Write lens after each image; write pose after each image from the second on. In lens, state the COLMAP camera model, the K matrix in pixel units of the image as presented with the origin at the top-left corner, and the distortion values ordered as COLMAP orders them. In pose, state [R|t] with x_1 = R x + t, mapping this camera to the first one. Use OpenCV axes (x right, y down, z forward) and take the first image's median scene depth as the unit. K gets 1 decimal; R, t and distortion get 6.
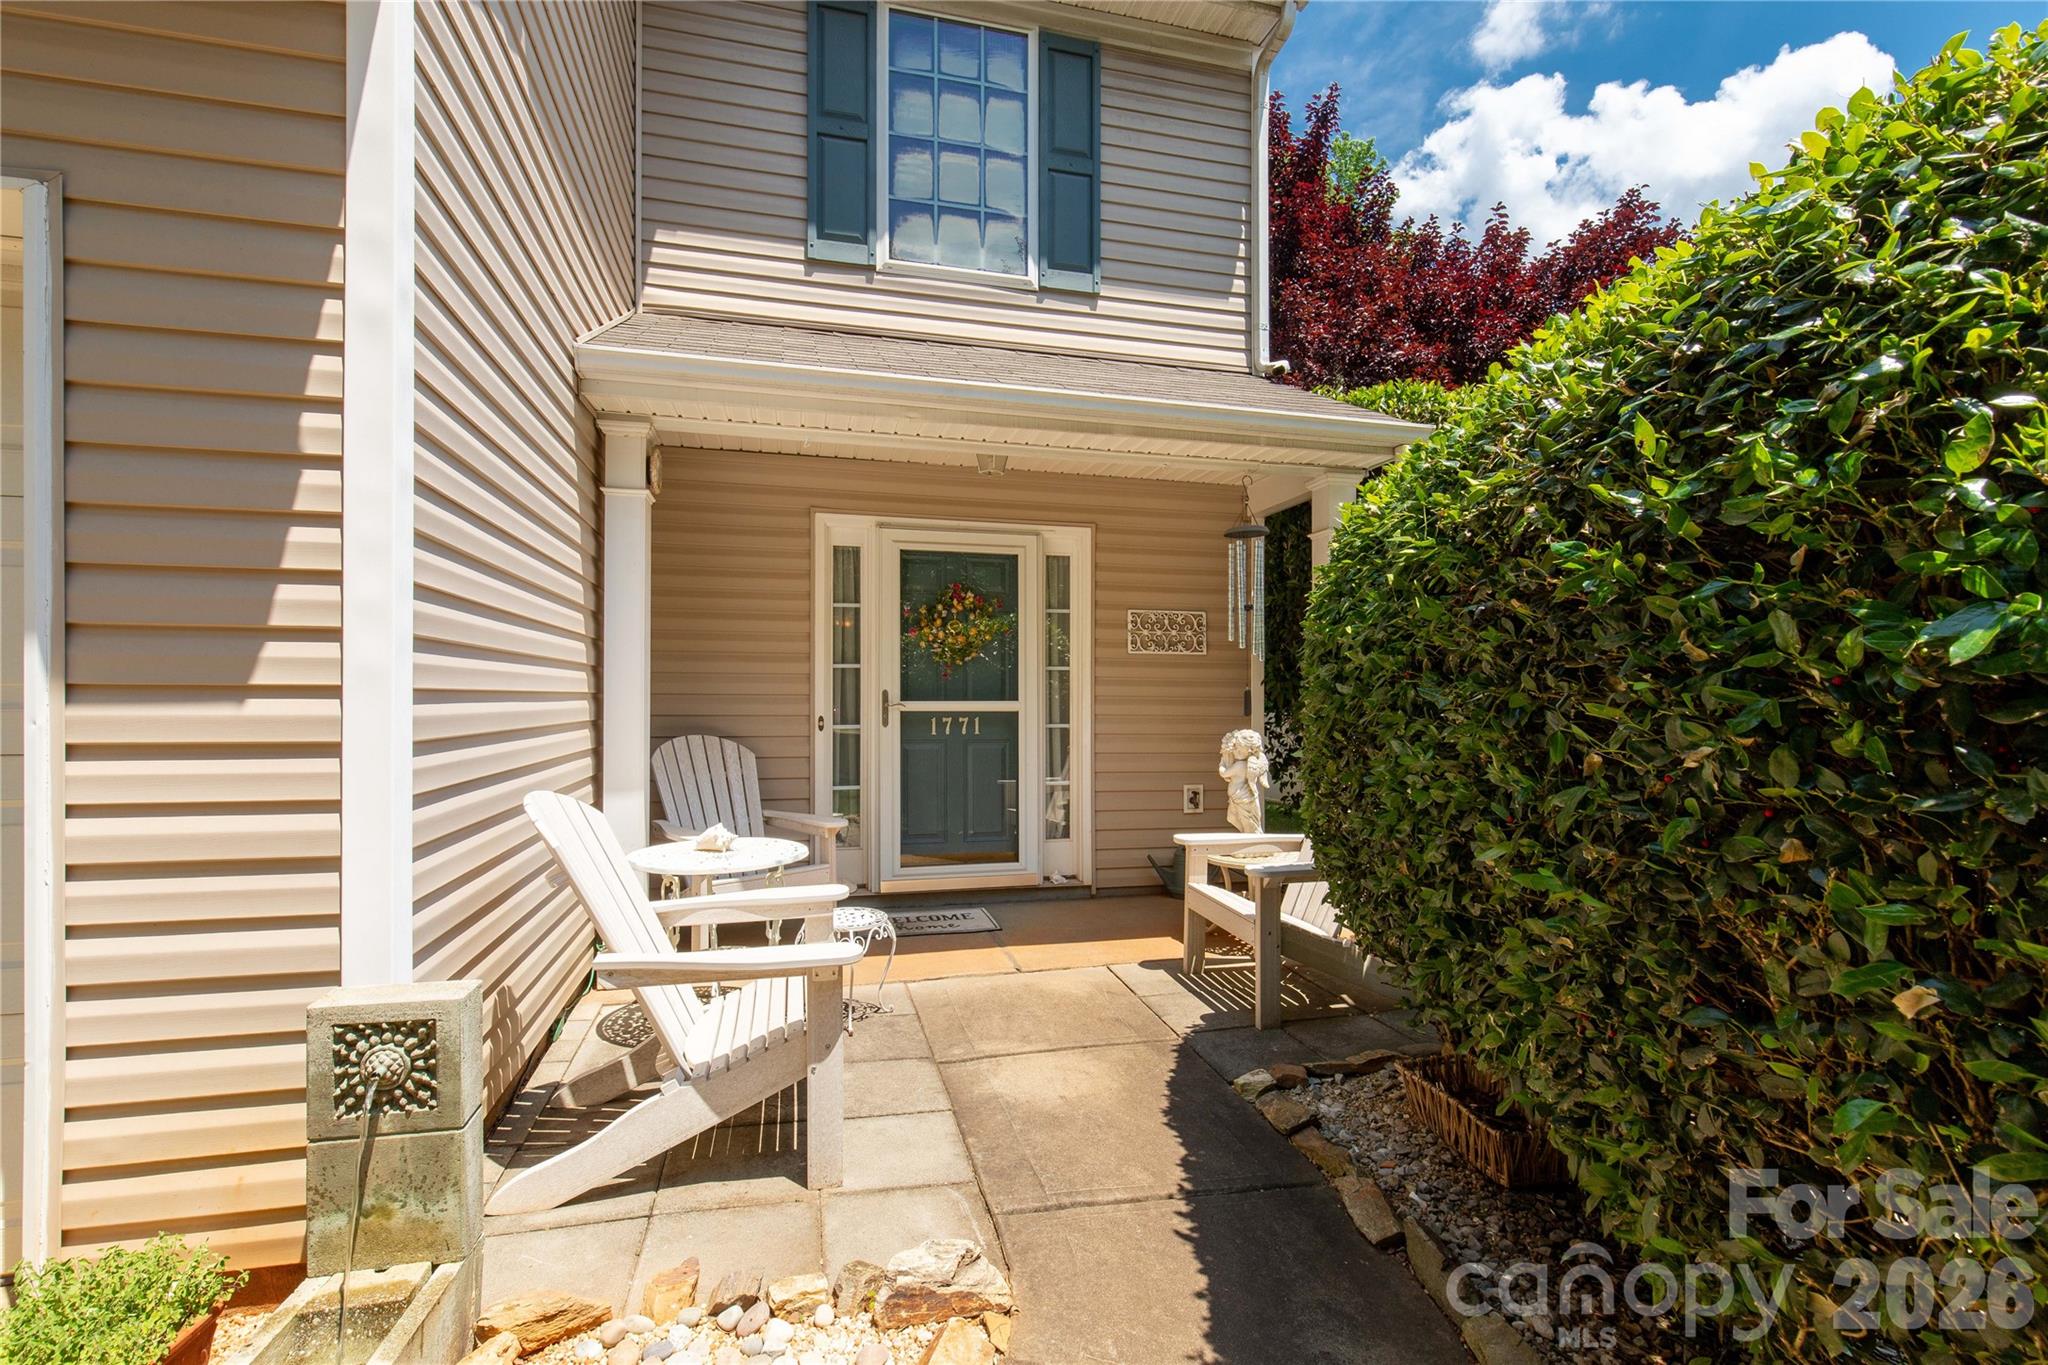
lens RADIAL K [[931.1, 0, 1018.2], [0, 931.1, 691.3], [0, 0, 1]] dist [0.006287, -0.000337]
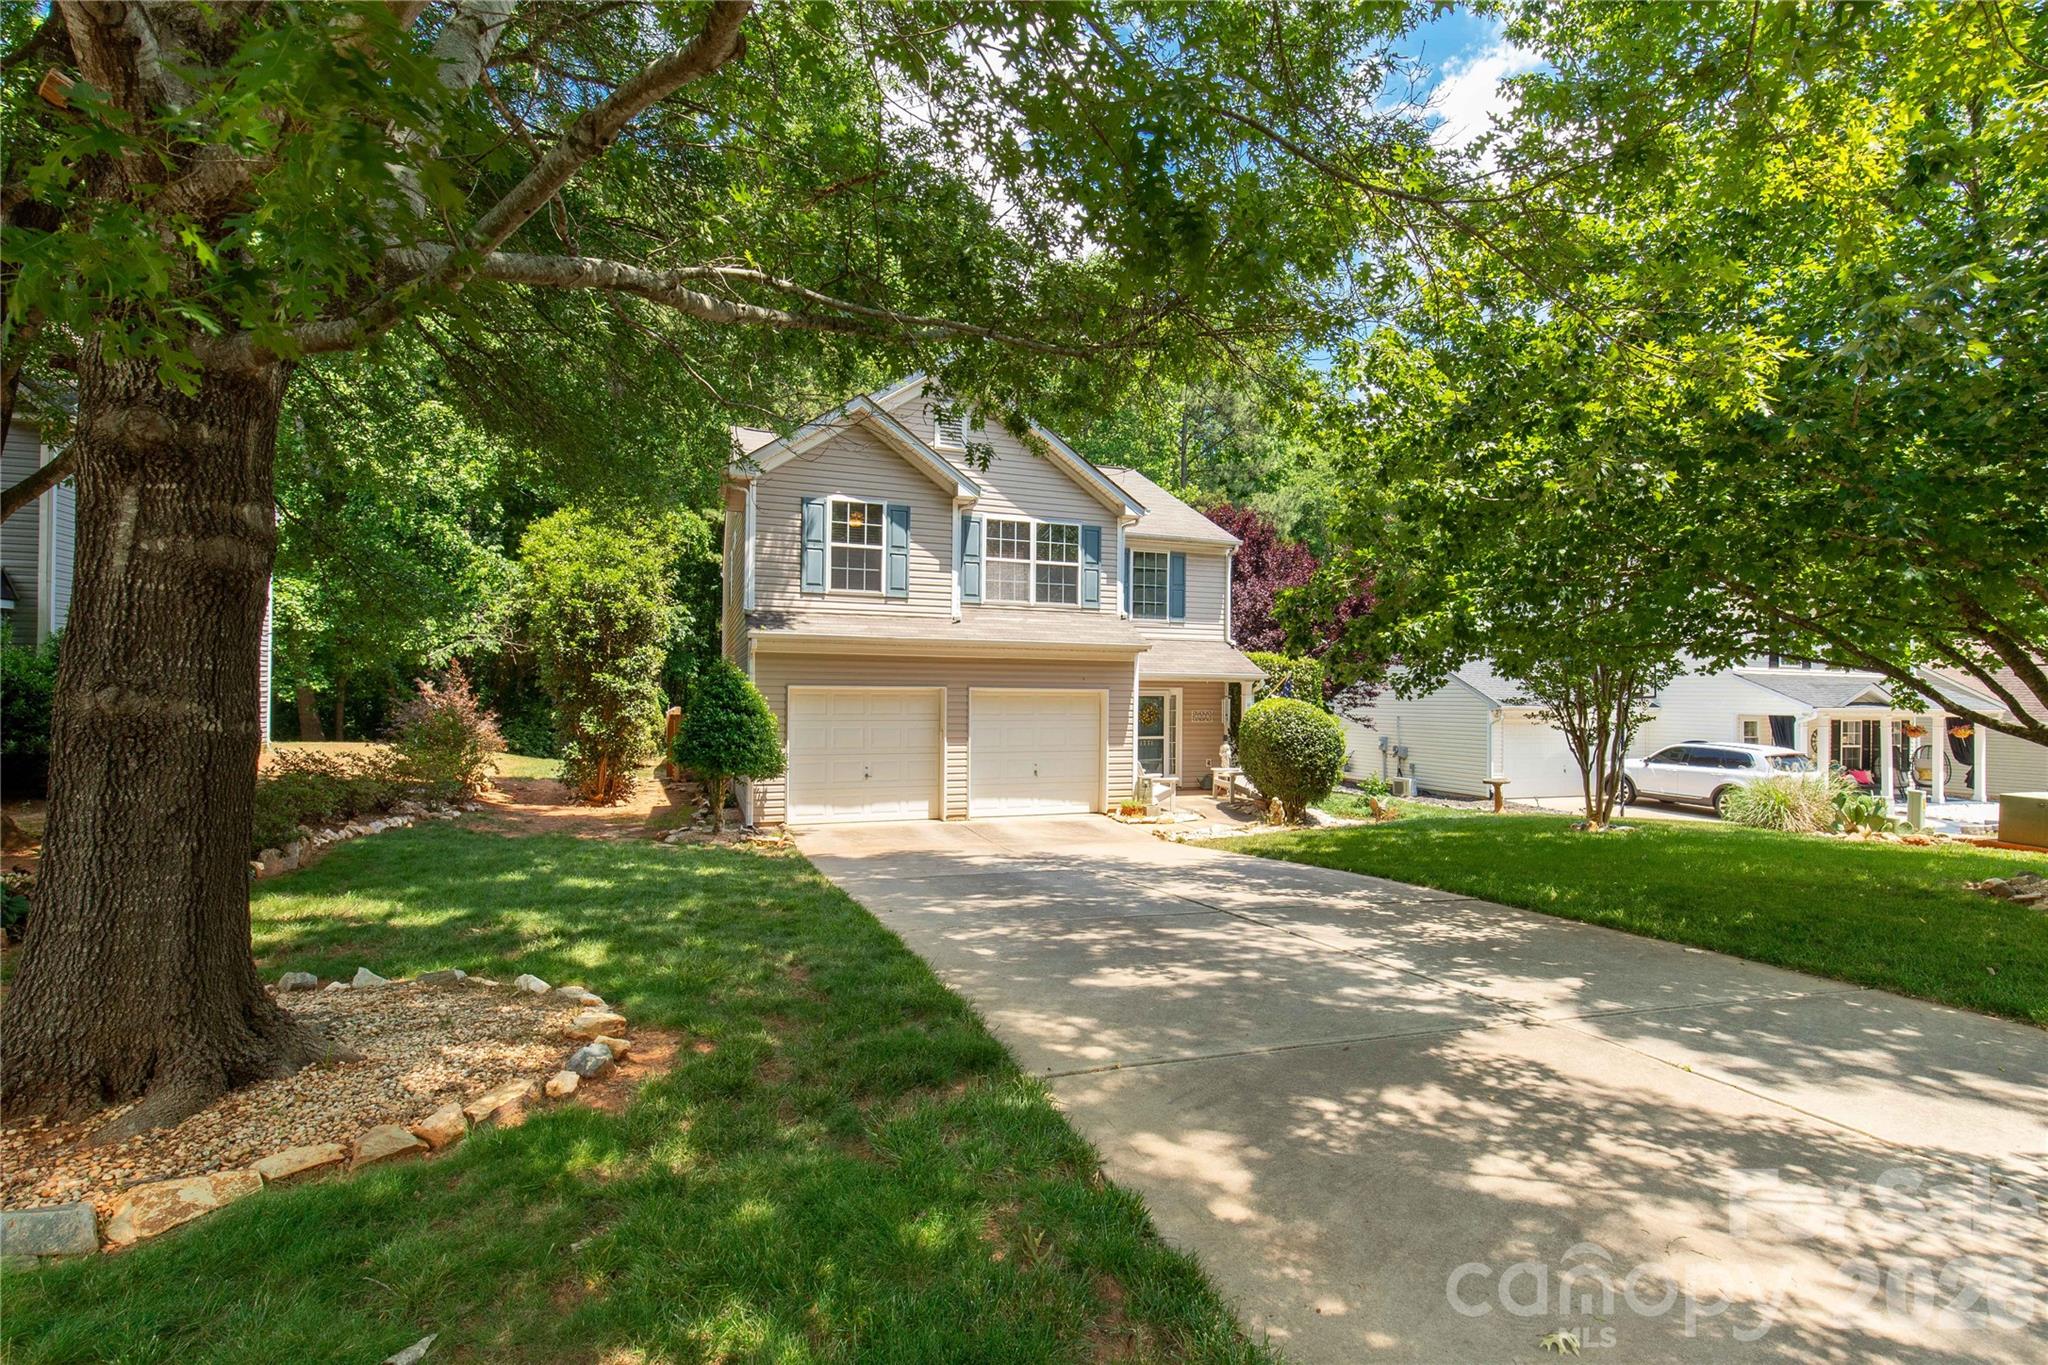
lens RADIAL K [[920.7, 0, 1017.7], [0, 920.7, 698.0], [0, 0, 1]] dist [0.000451, -0.000816]
pose [[0.997493, 0.003375, 0.070681, -0.852304], [-0.004137, 0.999935, 0.010642, -0.180335], [-0.070641, -0.010907, 0.997442, -2.647030]]
